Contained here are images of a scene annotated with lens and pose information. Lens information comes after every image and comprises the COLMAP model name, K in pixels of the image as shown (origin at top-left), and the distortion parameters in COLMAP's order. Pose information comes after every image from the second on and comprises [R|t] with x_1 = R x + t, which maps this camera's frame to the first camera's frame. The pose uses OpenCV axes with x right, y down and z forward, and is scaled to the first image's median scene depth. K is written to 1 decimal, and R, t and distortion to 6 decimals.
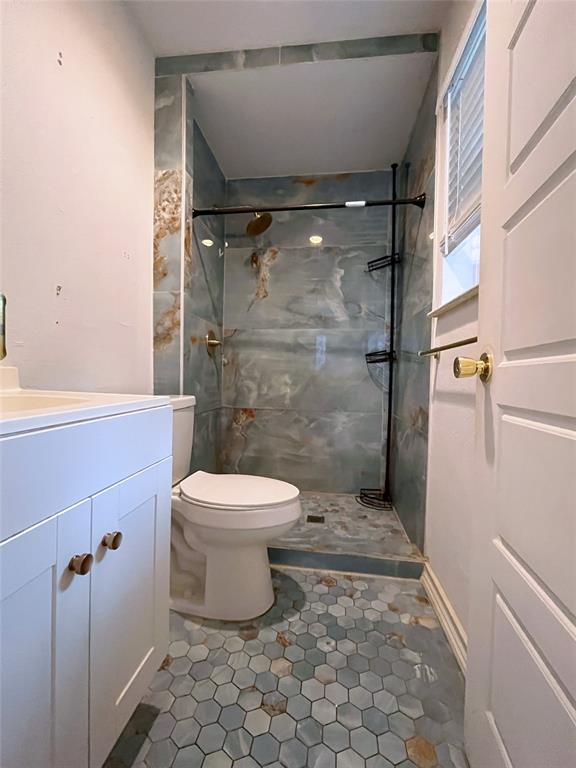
lens RADIAL K [[335.1, 0, 284.5], [0, 335.1, 383.6], [0, 0, 1]] dist [-0.000069, -0.000068]
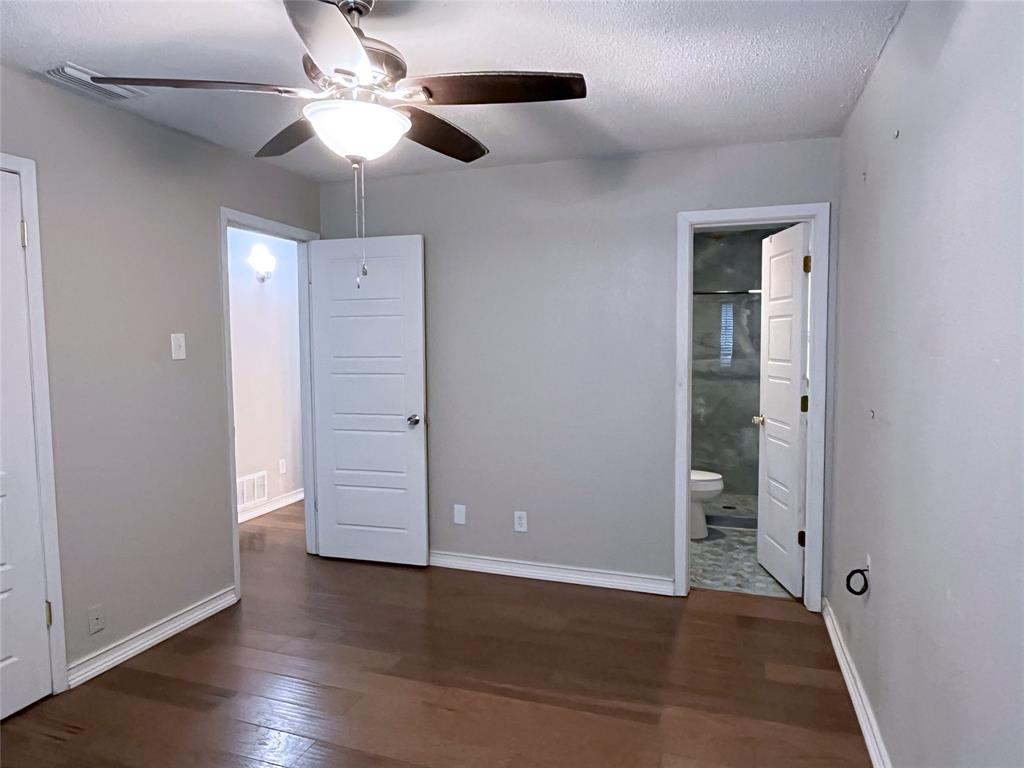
lens RADIAL K [[635.6, 0, 515.7], [0, 635.6, 384.9], [0, 0, 1]] dist [-0.005965, -0.000356]
pose [[0.979441, -0.018312, -0.200898, -0.245728], [0.027799, 0.998622, 0.044503, -0.252055], [0.199806, -0.049173, 0.978601, -1.802678]]
